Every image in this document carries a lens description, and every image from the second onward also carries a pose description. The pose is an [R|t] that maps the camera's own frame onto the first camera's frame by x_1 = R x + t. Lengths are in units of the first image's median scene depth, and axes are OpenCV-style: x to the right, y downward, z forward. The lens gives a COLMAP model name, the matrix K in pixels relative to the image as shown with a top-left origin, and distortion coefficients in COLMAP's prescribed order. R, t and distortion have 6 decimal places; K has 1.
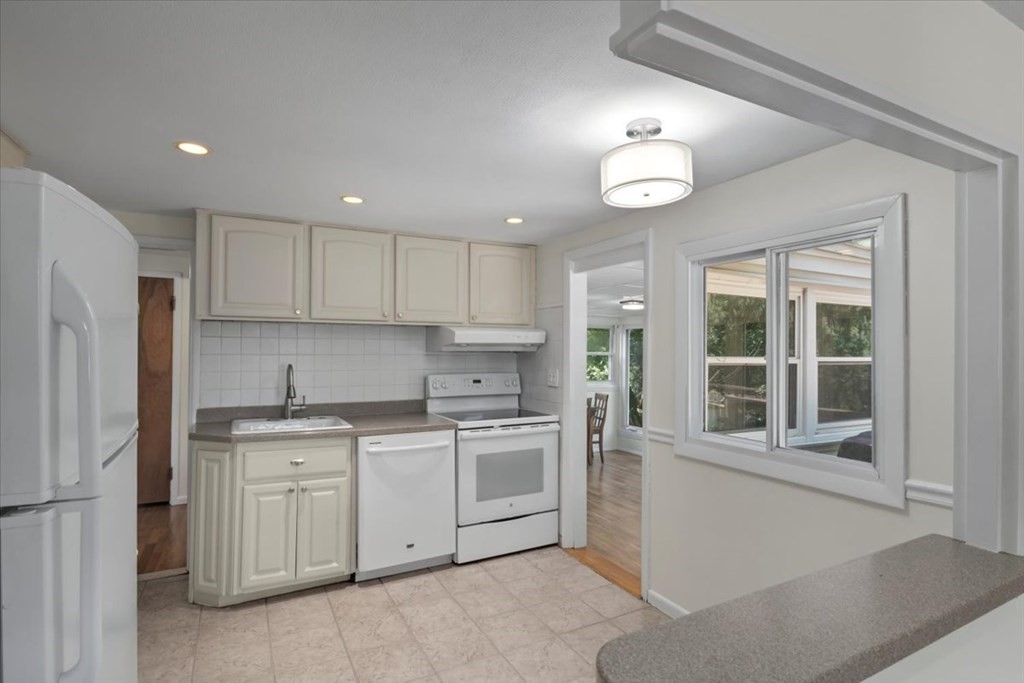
lens RADIAL K [[514.0, 0, 513.1], [0, 514.0, 342.0], [0, 0, 1]] dist [-0.011638, 0.001036]
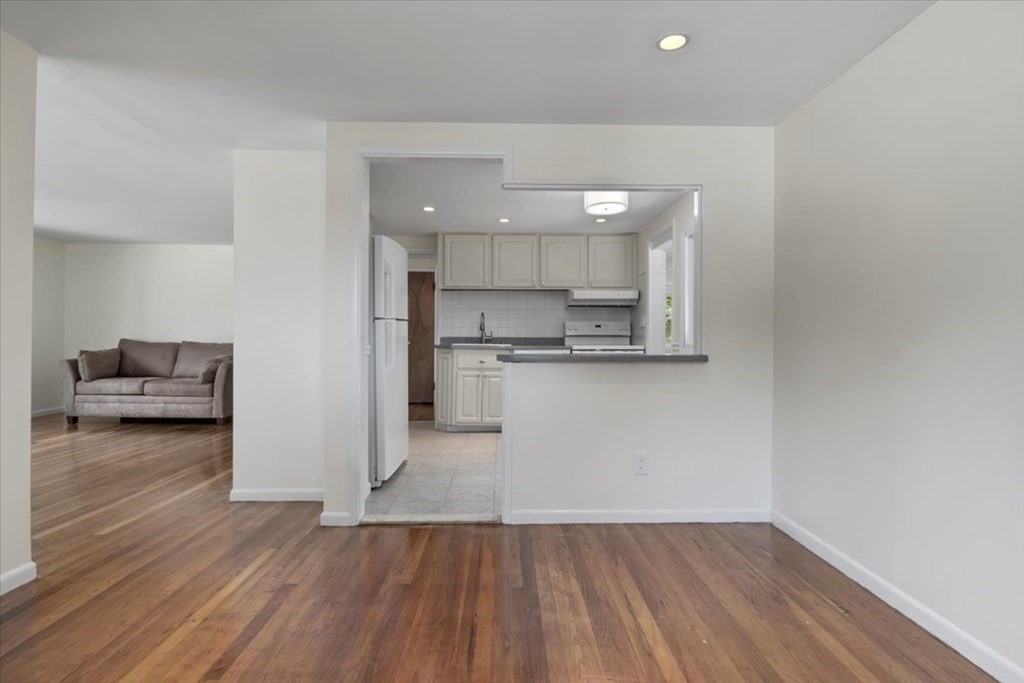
lens RADIAL K [[508.6, 0, 515.4], [0, 508.6, 338.8], [0, 0, 1]] dist [-0.009787, -0.000566]
pose [[0.893757, -0.002000, -0.448547, 0.460598], [0.008273, 0.999893, 0.012026, 0.112095], [0.448475, -0.014460, 0.893679, -0.540518]]
